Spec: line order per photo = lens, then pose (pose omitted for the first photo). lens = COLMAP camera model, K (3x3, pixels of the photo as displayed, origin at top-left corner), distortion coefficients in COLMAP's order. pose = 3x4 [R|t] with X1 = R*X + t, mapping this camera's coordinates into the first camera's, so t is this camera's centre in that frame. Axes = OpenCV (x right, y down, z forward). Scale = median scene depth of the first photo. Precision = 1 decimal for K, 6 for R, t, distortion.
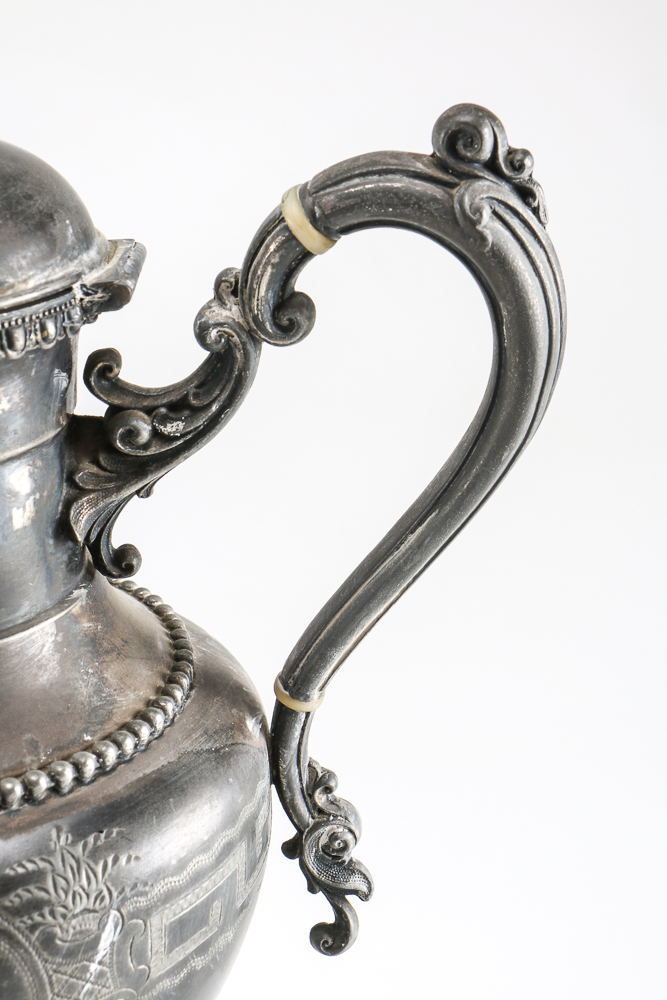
lens RADIAL K [[1825.8, 0, 333.5], [0, 1825.8, 500.0], [0, 0, 1]] dist [-0.023752, 0.076785]
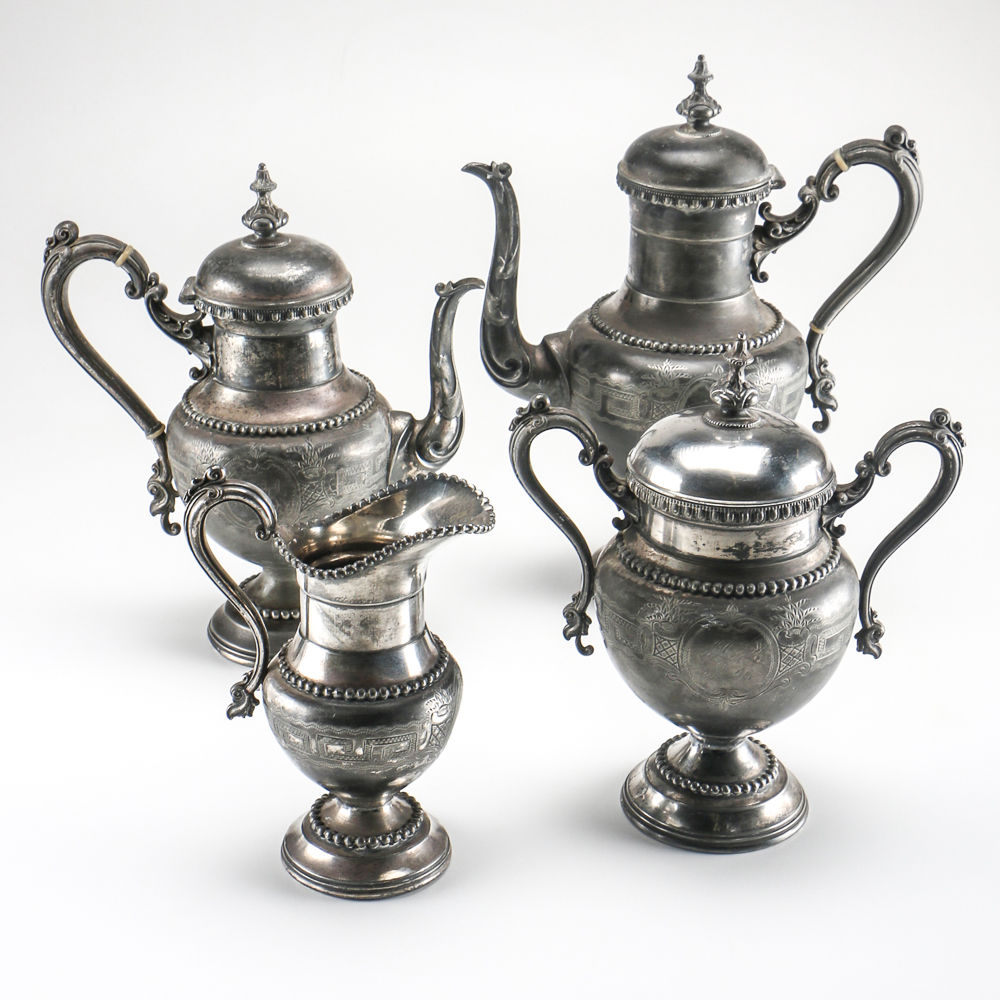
lens RADIAL K [[2218.0, 0, 450.3], [0, 2218.0, 438.2], [0, 0, 1]] dist [-0.072810, -0.009982]
pose [[0.999540, 0.019217, 0.023474, -0.722109], [-0.019406, 0.999781, 0.007864, 0.284210], [-0.023318, -0.008316, 0.999694, -2.596424]]
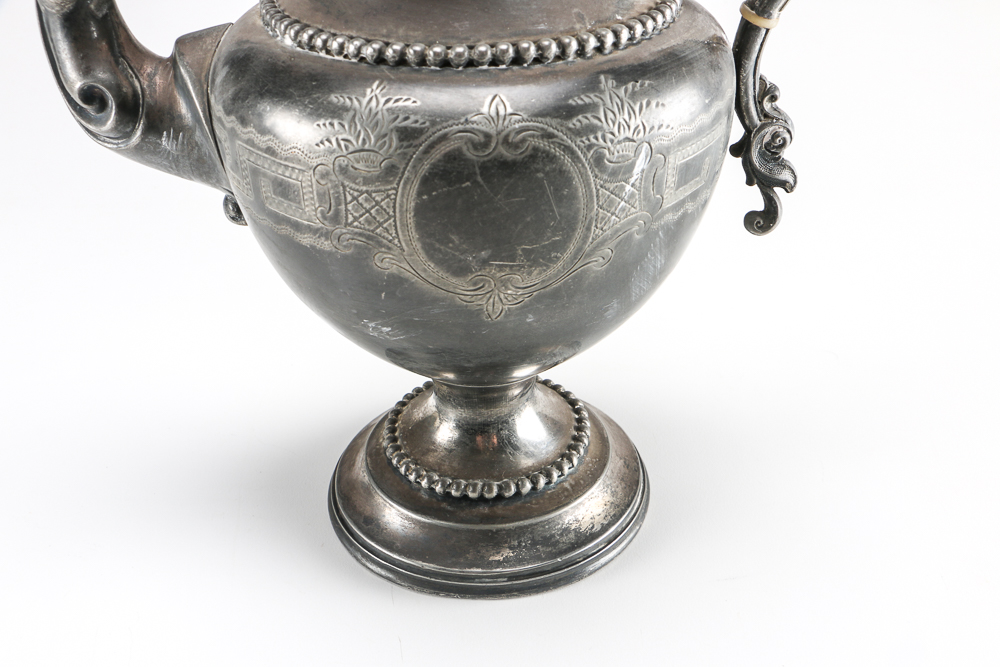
lens RADIAL K [[1192.9, 0, 511.1], [0, 1192.9, 357.0], [0, 0, 1]] dist [-0.092803, 0.049334]
pose [[0.998909, 0.025321, -0.039228, -0.171330], [-0.017745, 0.983013, 0.182677, 0.213355], [0.043187, -0.181782, 0.982390, 0.145898]]
